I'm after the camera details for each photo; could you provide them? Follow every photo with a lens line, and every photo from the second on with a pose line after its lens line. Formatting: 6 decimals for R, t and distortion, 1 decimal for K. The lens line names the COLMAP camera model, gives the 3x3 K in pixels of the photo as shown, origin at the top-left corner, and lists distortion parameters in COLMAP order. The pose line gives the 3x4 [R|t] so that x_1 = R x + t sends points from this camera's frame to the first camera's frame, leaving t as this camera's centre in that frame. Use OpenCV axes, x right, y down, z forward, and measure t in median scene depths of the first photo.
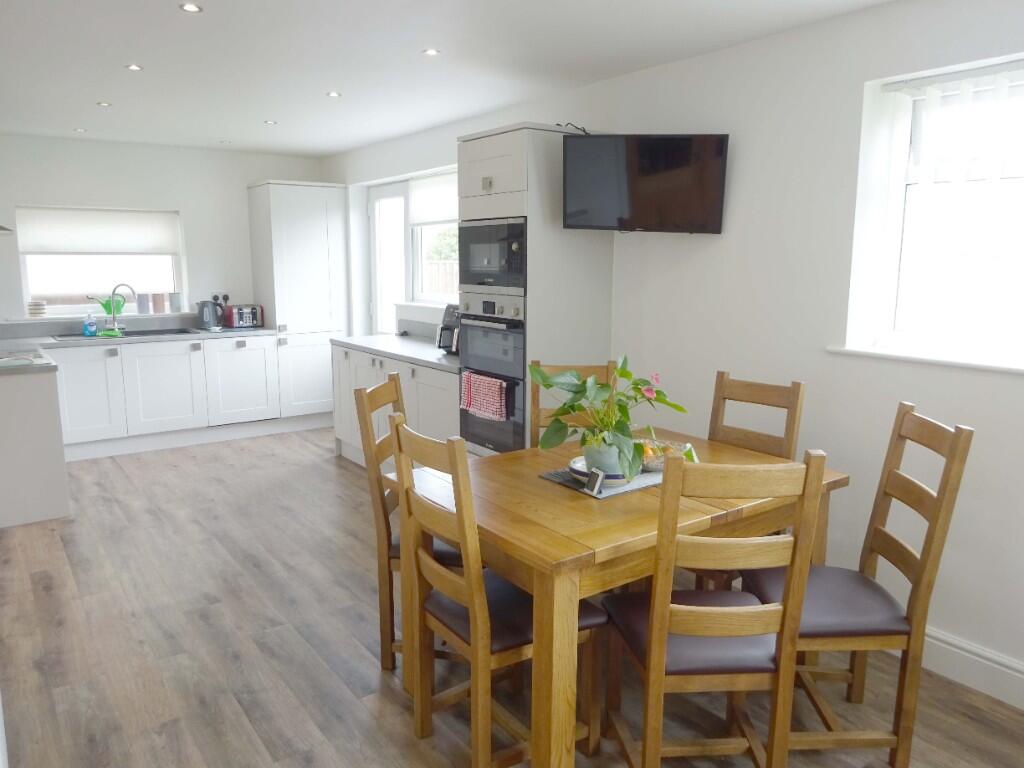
lens RADIAL K [[752.5, 0, 512.0], [0, 752.5, 384.0], [0, 0, 1]] dist [-0.007054, 0.005381]
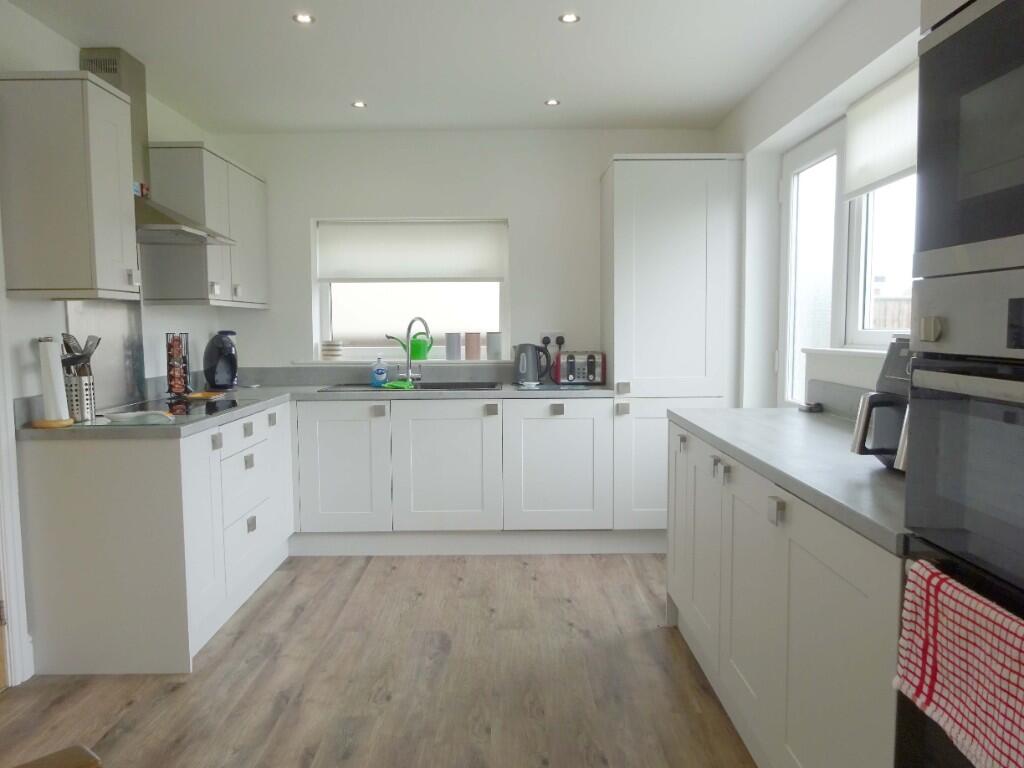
lens RADIAL K [[752.5, 0, 512.0], [0, 752.5, 384.0], [0, 0, 1]] dist [-0.007054, 0.005381]
pose [[0.813733, 0.038053, -0.579991, -0.018256], [-0.087565, 0.994492, -0.057606, -0.035714], [0.574604, 0.097663, 0.812583, 0.469853]]
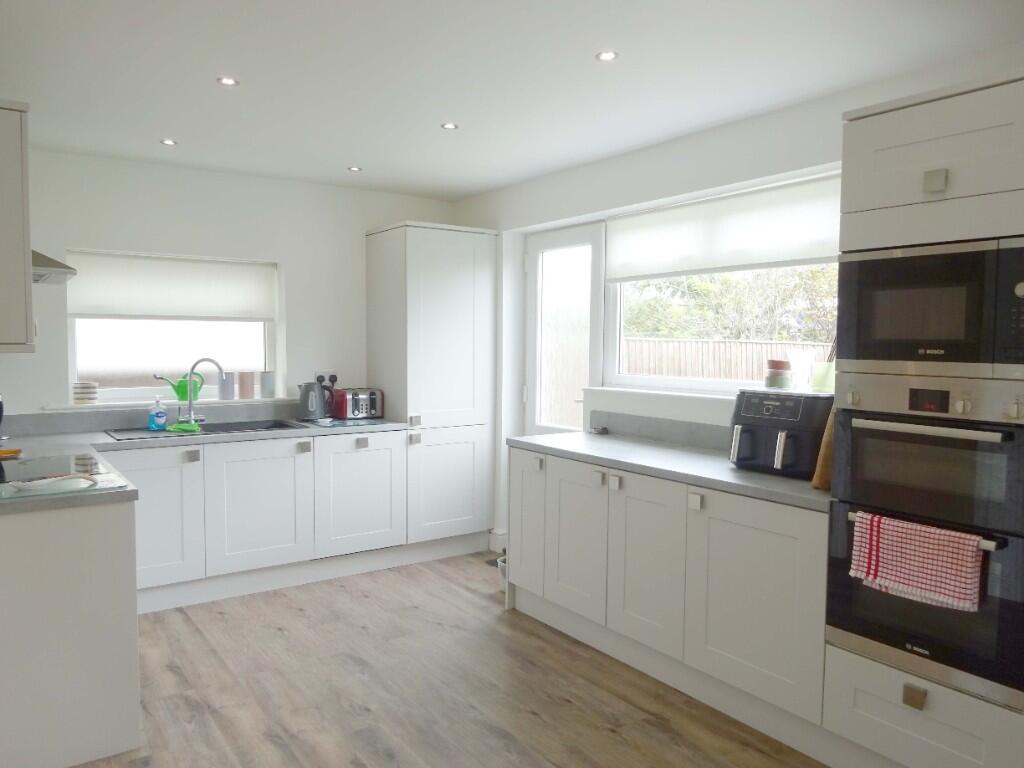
lens RADIAL K [[752.5, 0, 512.0], [0, 752.5, 384.0], [0, 0, 1]] dist [-0.007054, 0.005381]
pose [[0.999944, 0.005870, -0.008793, -0.220097], [-0.006786, 0.994118, -0.108086, -0.033670], [0.008106, 0.108139, 0.994103, 0.291478]]
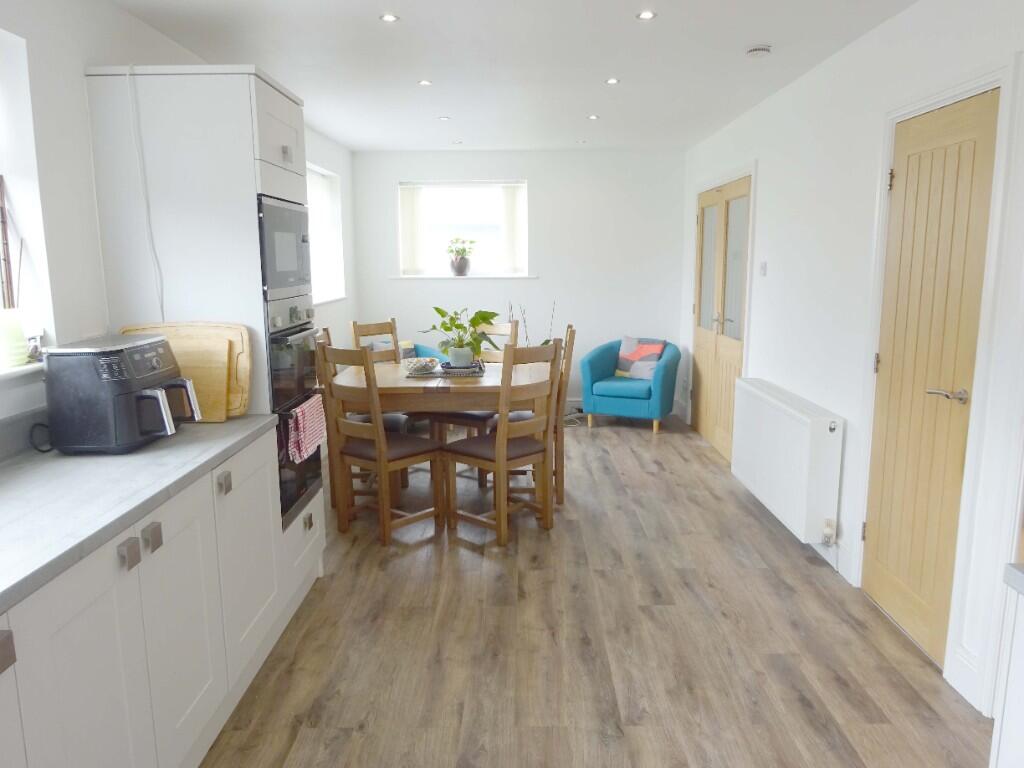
lens RADIAL K [[734.6, 0, 512.0], [0, 734.6, 384.0], [0, 0, 1]] dist [-0.005763, 0.000730]
pose [[-0.801854, -0.097268, 0.589550, -0.439425], [0.104896, 0.948424, 0.299148, -0.156513], [-0.588241, 0.301714, -0.750294, 0.961237]]
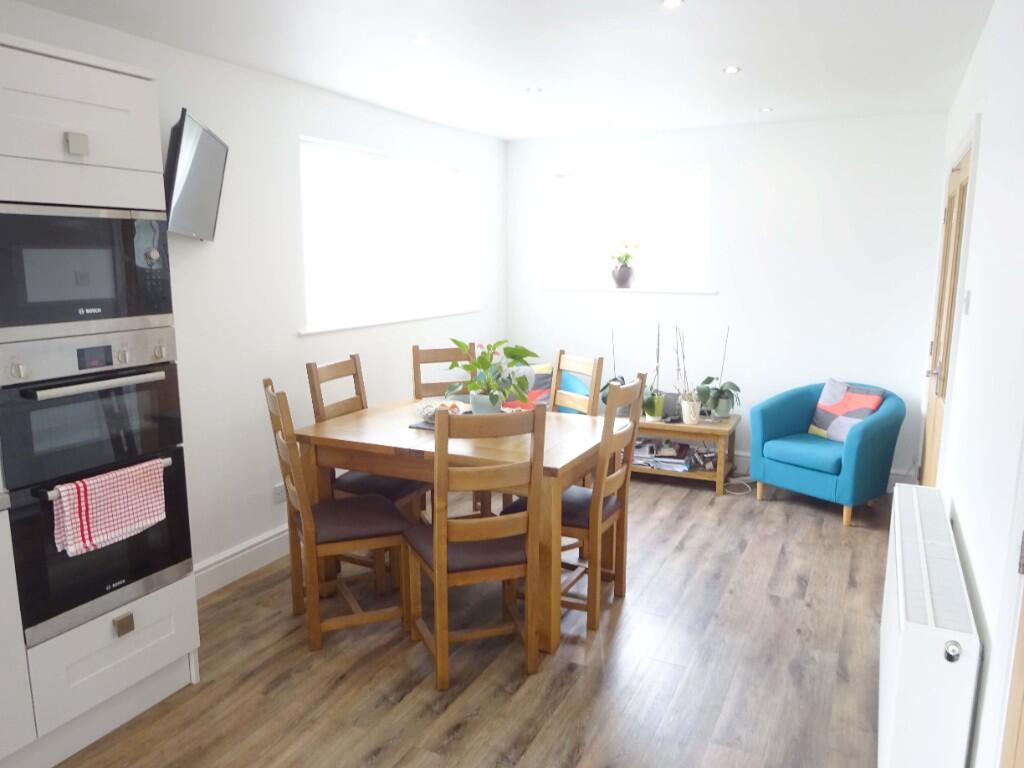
lens RADIAL K [[739.5, 0, 512.0], [0, 739.5, 384.0], [0, 0, 1]] dist [-0.005280, 0.000127]
pose [[-0.465947, -0.153887, 0.871328, -0.453646], [0.145886, 0.957921, 0.247193, -0.116139], [-0.872703, 0.242293, -0.423890, 0.635306]]
